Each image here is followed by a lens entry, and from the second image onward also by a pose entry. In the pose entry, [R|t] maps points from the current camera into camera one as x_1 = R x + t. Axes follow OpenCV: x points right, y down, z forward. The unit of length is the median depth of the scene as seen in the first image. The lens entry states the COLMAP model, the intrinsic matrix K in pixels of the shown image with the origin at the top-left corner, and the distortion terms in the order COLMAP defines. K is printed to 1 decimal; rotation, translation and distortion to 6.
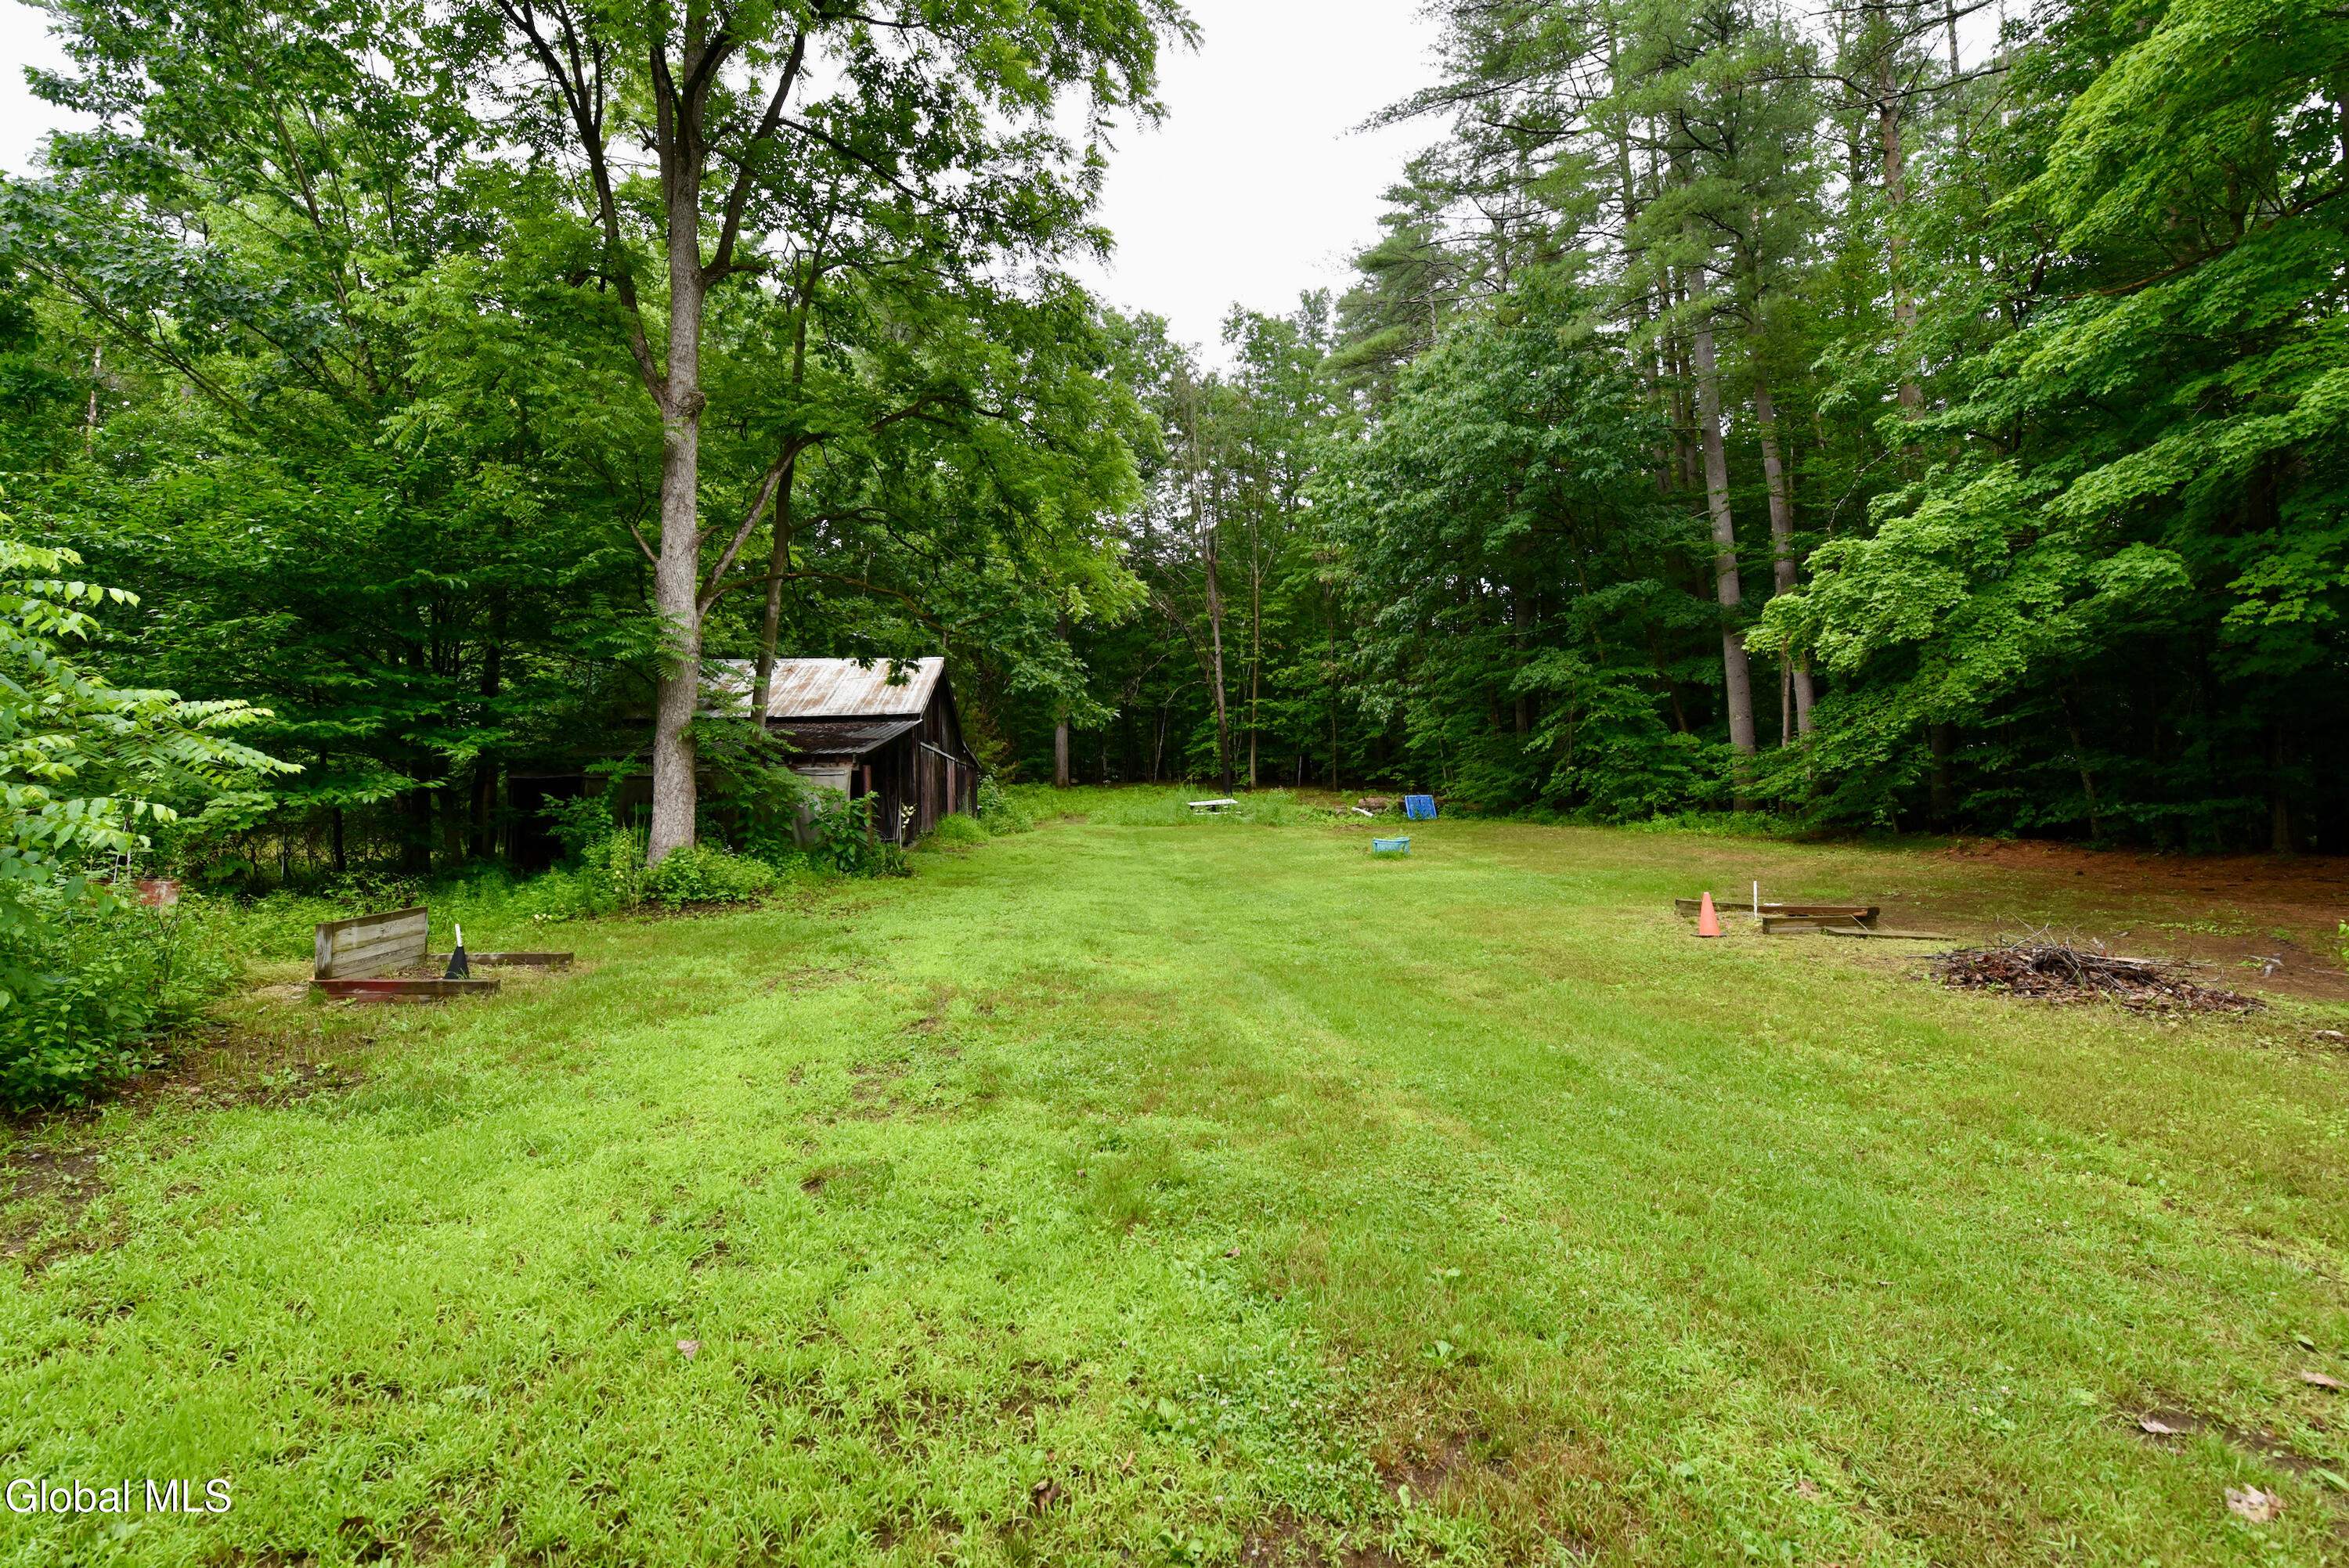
lens RADIAL K [[990.1, 0, 1205.6], [0, 990.1, 791.0], [0, 0, 1]] dist [-0.016451, -0.004360]
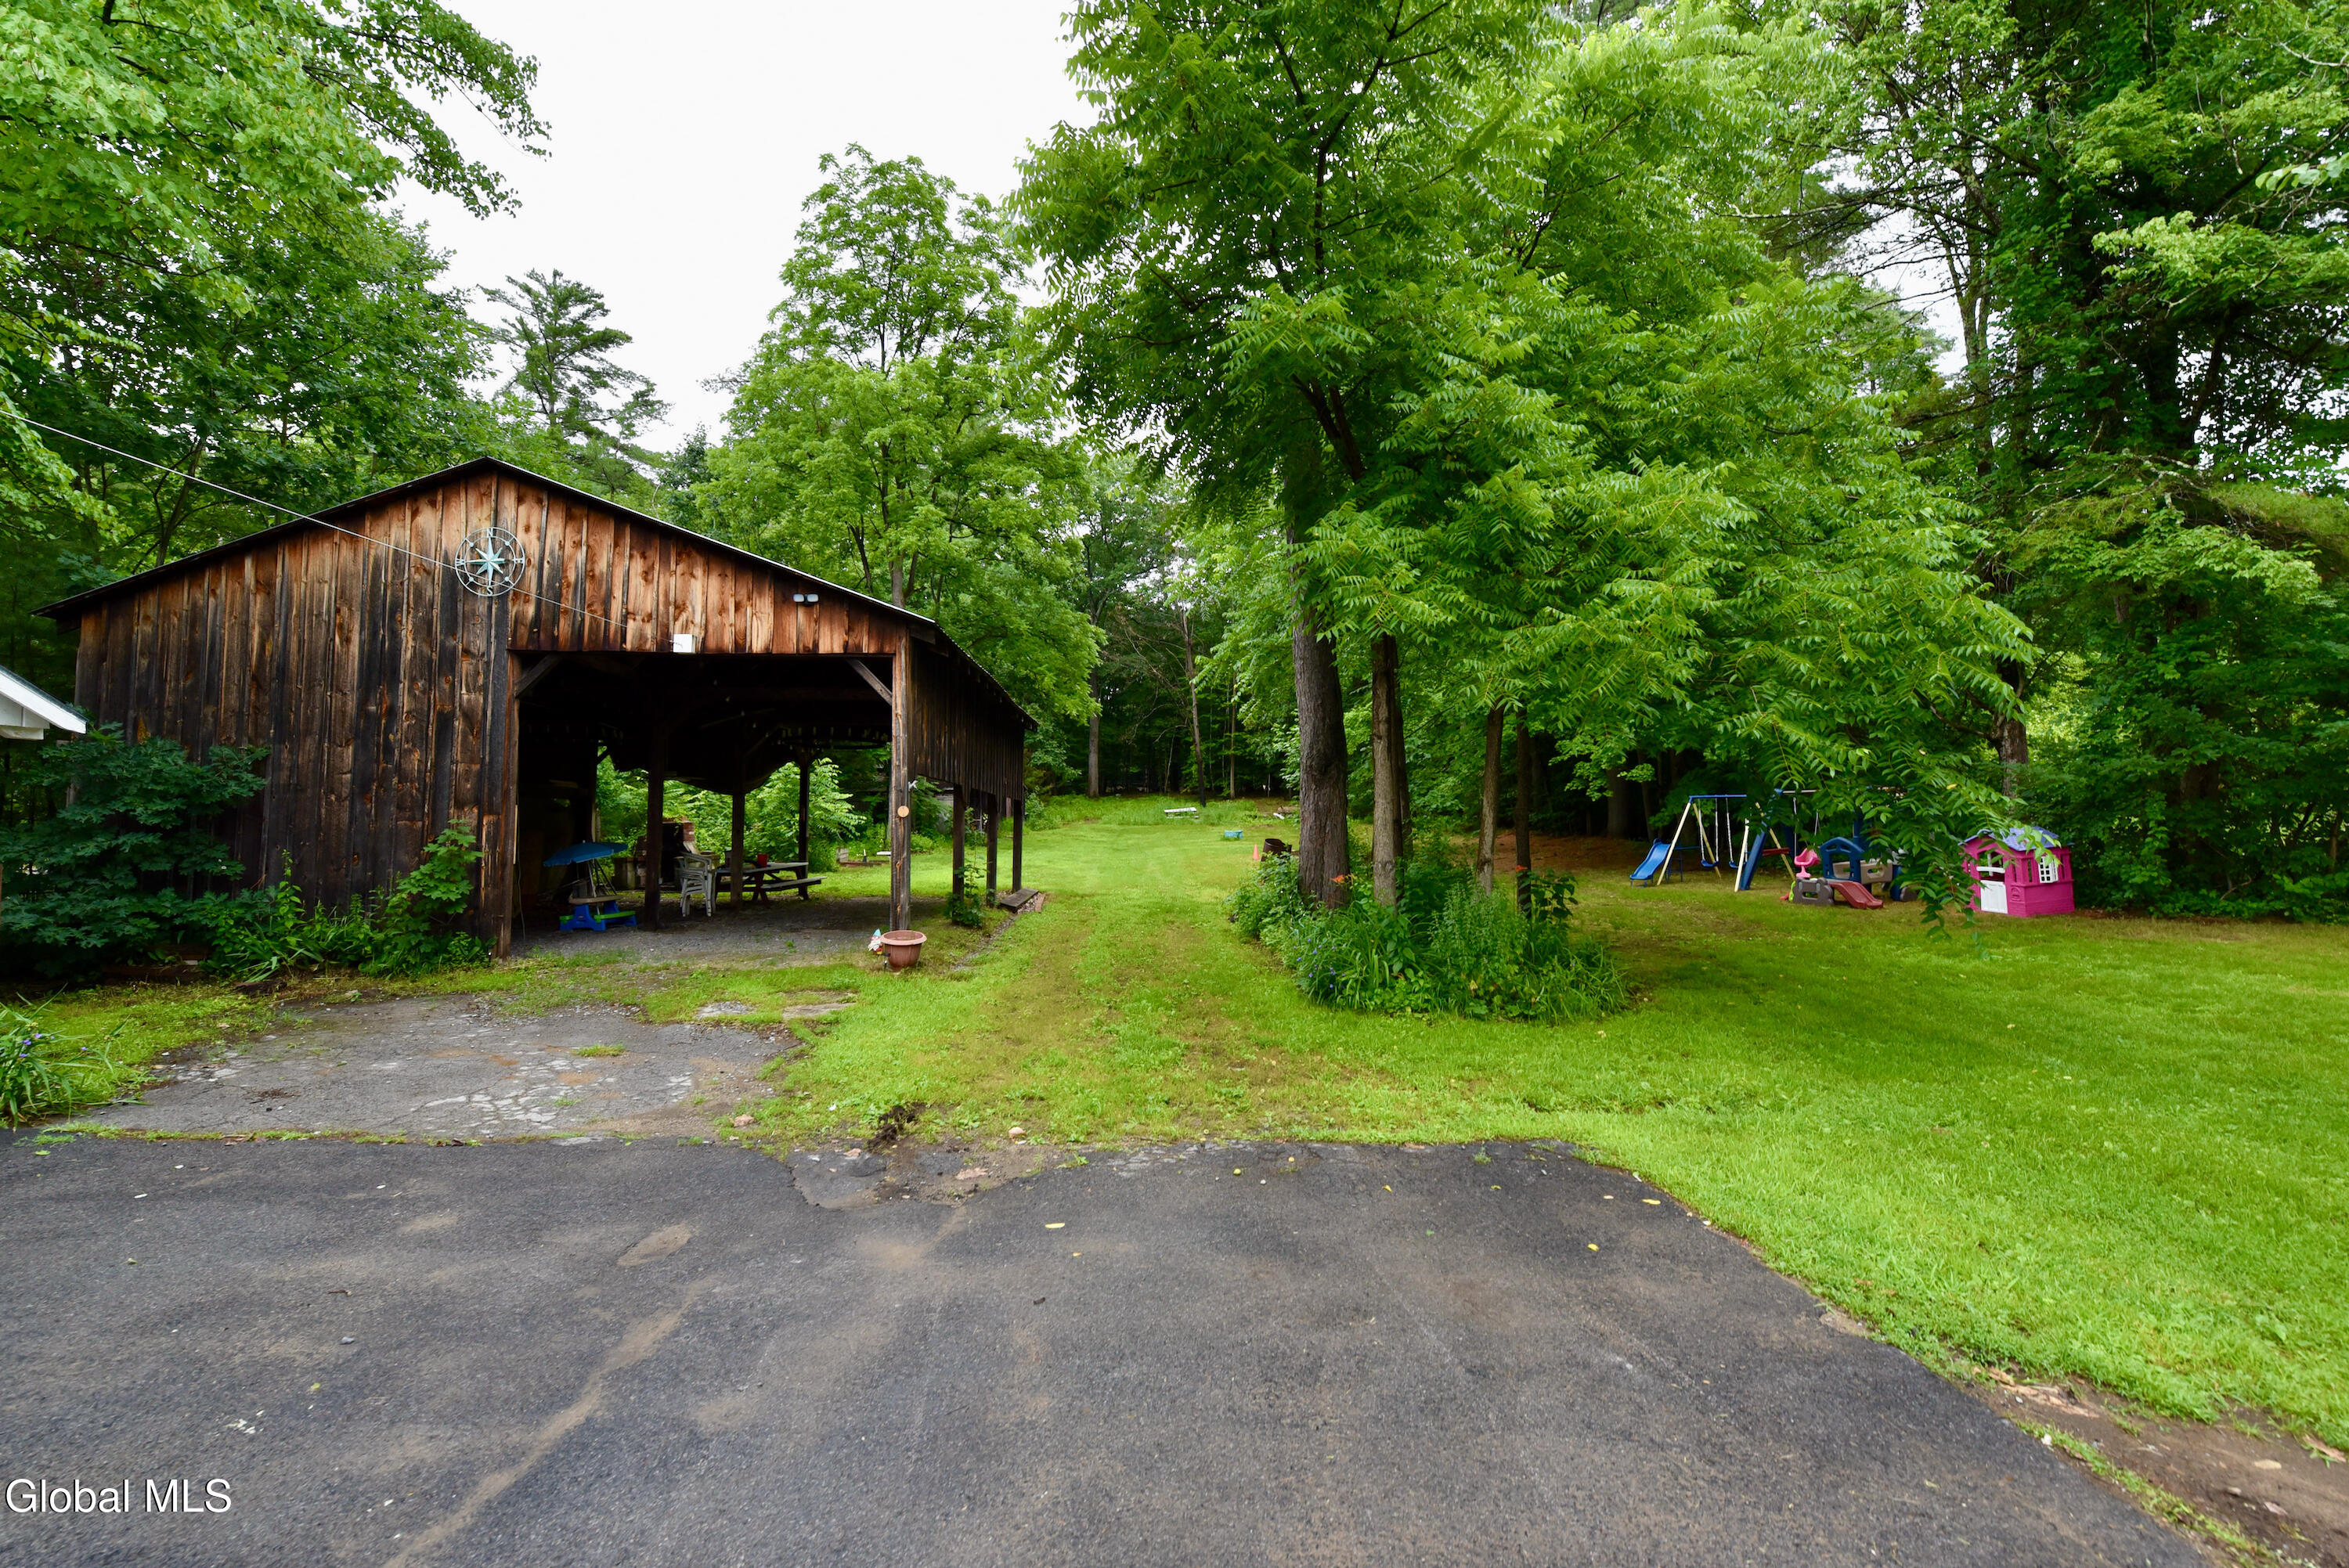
lens RADIAL K [[990.1, 0, 1205.6], [0, 990.1, 791.0], [0, 0, 1]] dist [-0.016451, -0.004360]
pose [[0.998014, -0.000016, -0.063000, 0.172463], [-0.000128, 0.999997, -0.002287, -0.016902], [0.063000, 0.002290, 0.998011, -0.621984]]
